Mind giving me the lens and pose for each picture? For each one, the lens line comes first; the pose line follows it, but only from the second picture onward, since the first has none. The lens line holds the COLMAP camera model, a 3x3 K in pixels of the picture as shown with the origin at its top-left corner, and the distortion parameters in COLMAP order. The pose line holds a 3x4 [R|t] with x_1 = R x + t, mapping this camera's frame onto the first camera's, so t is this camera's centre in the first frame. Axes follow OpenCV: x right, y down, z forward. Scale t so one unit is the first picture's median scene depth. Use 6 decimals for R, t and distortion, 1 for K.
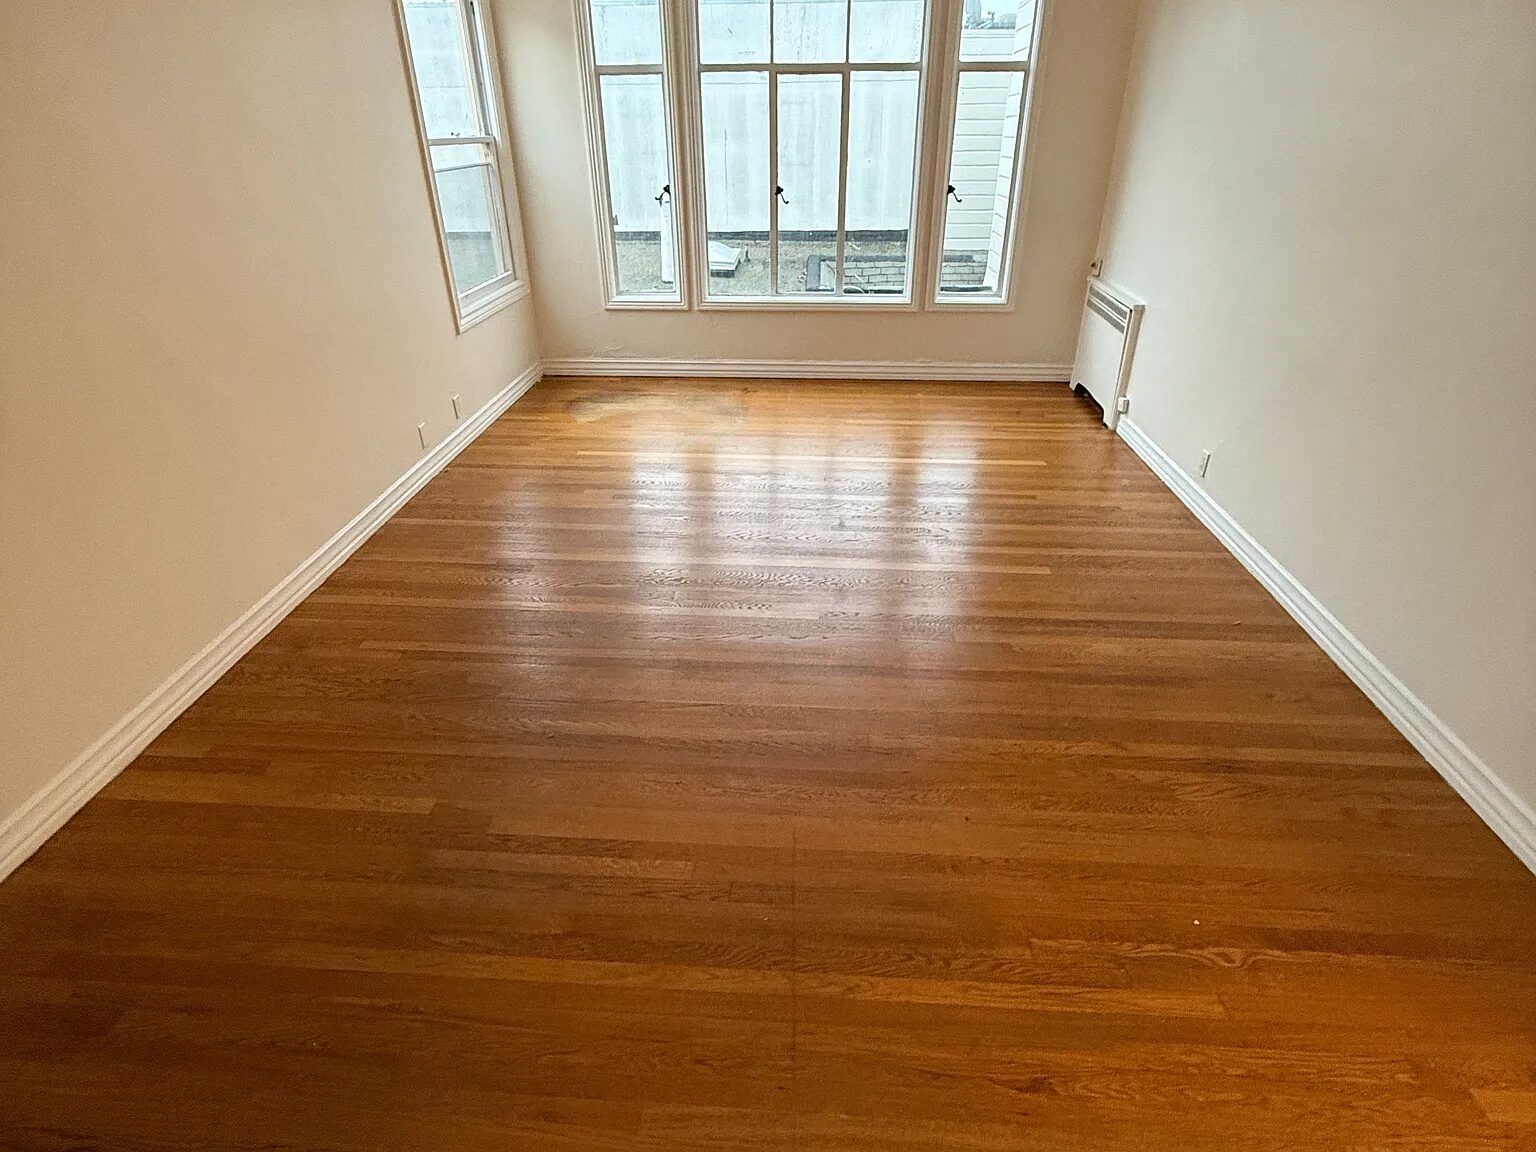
lens RADIAL K [[810.1, 0, 768.0], [0, 810.1, 576.0], [0, 0, 1]] dist [-0.000196, -0.000152]
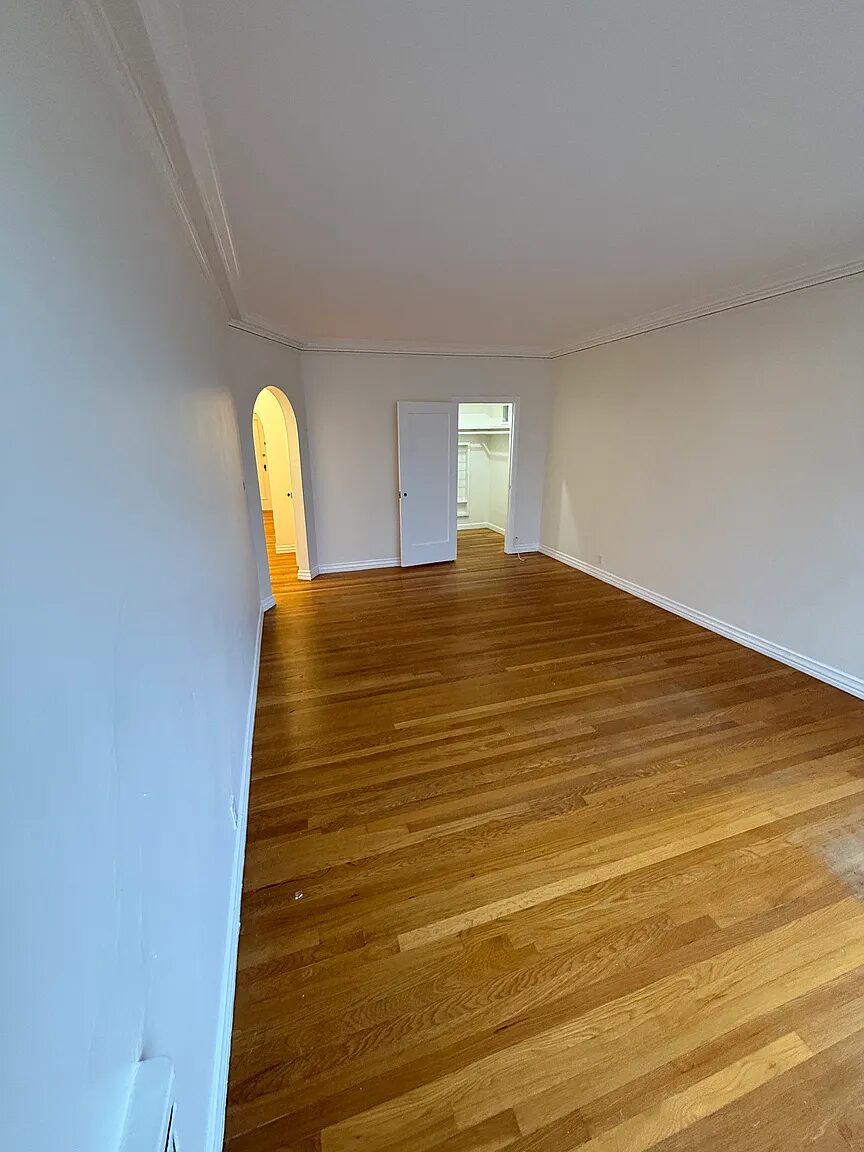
lens RADIAL K [[452.9, 0, 432.0], [0, 452.9, 576.0], [0, 0, 1]] dist [-0.000602, -0.000188]
pose [[-0.933697, 0.124667, -0.335661, 0.556249], [-0.163044, 0.686581, 0.708536, -0.833685], [0.318790, 0.716286, -0.620732, 1.409972]]
